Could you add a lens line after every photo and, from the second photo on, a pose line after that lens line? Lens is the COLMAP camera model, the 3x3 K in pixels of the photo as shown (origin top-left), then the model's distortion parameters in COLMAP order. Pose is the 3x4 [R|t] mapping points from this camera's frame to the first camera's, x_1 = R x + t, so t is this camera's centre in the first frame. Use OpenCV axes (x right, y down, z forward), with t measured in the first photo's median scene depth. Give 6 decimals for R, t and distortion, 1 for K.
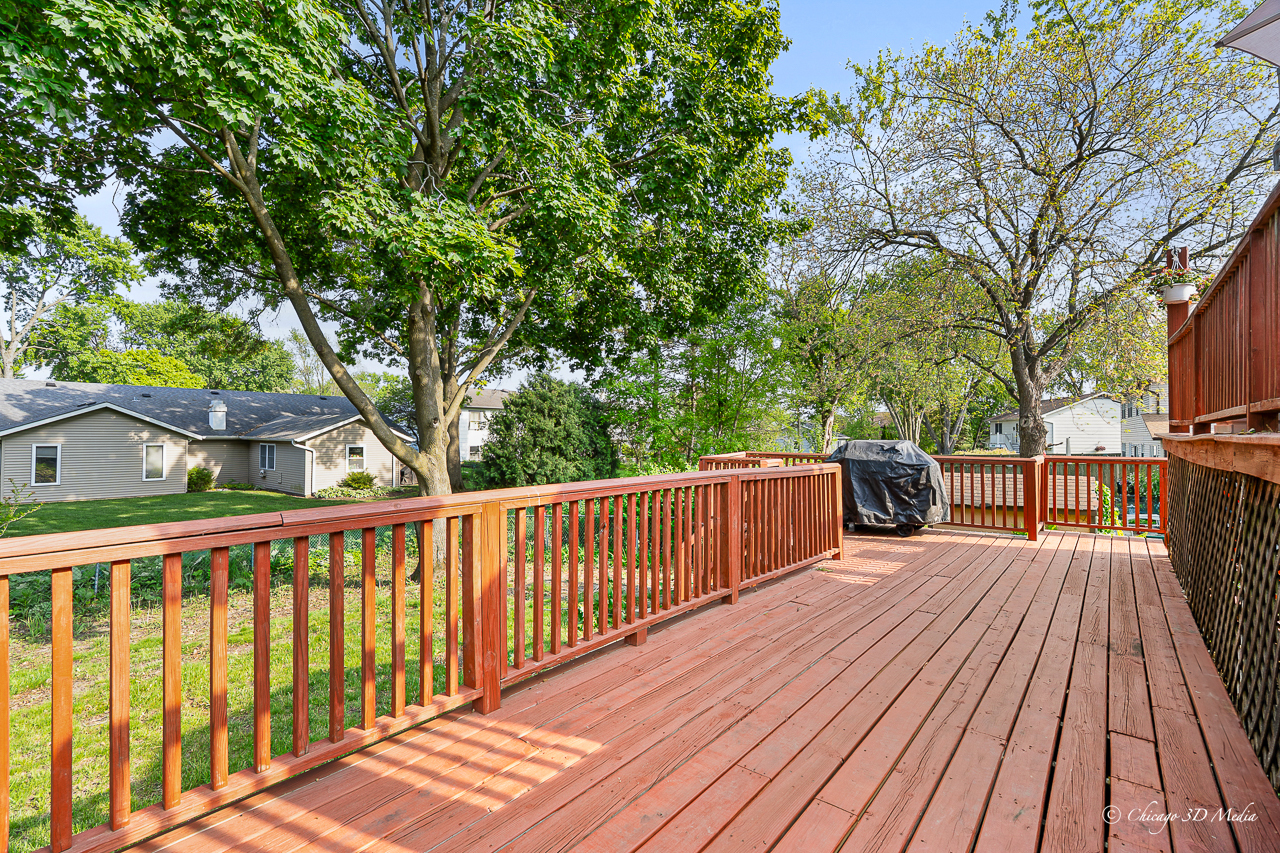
lens RADIAL K [[608.8, 0, 640.0], [0, 608.8, 426.5], [0, 0, 1]] dist [-0.000435, -0.000004]
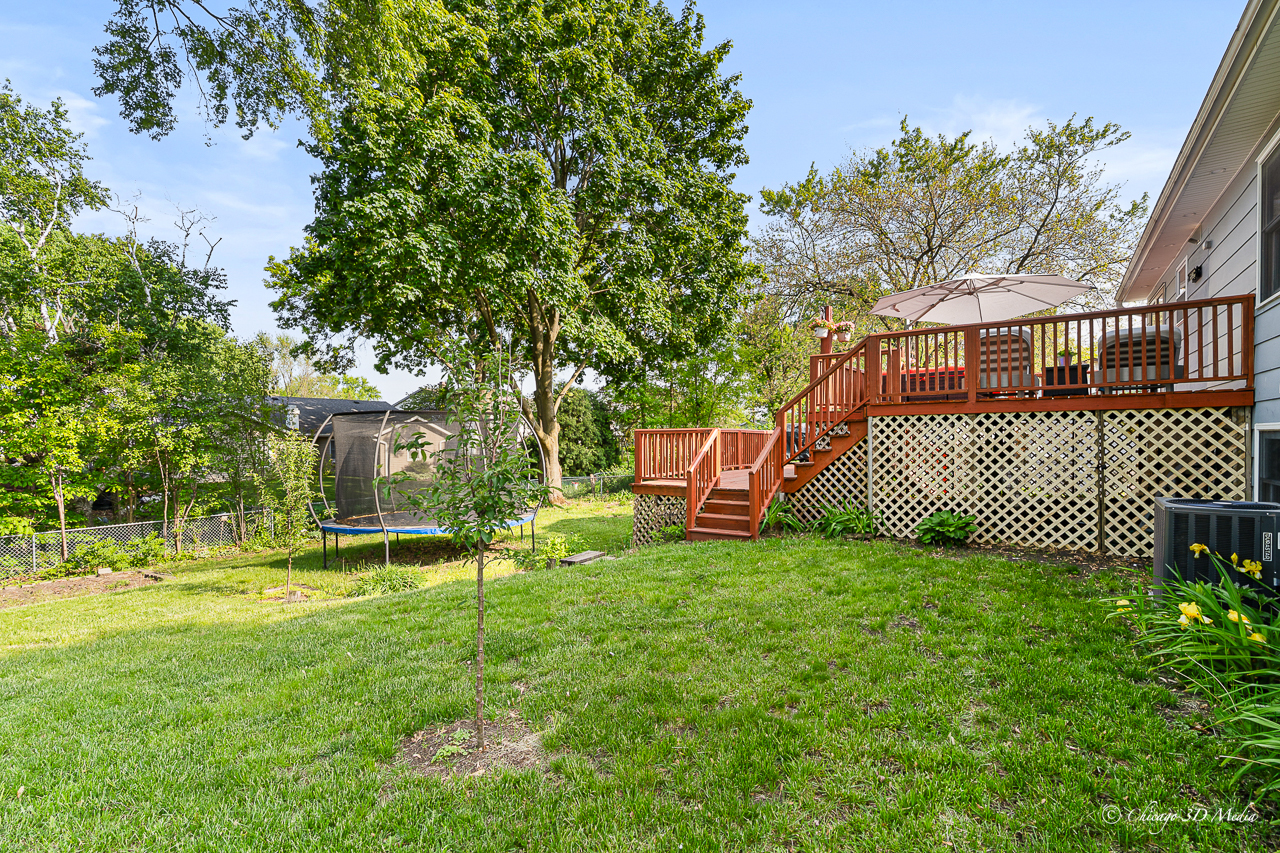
lens RADIAL K [[598.5, 0, 634.5], [0, 598.5, 436.7], [0, 0, 1]] dist [-0.000307, -0.000094]
pose [[0.998195, -0.010570, 0.059112, -0.087187], [0.009574, 0.999808, 0.017098, 0.008934], [-0.059281, -0.016501, 0.998105, -0.316000]]
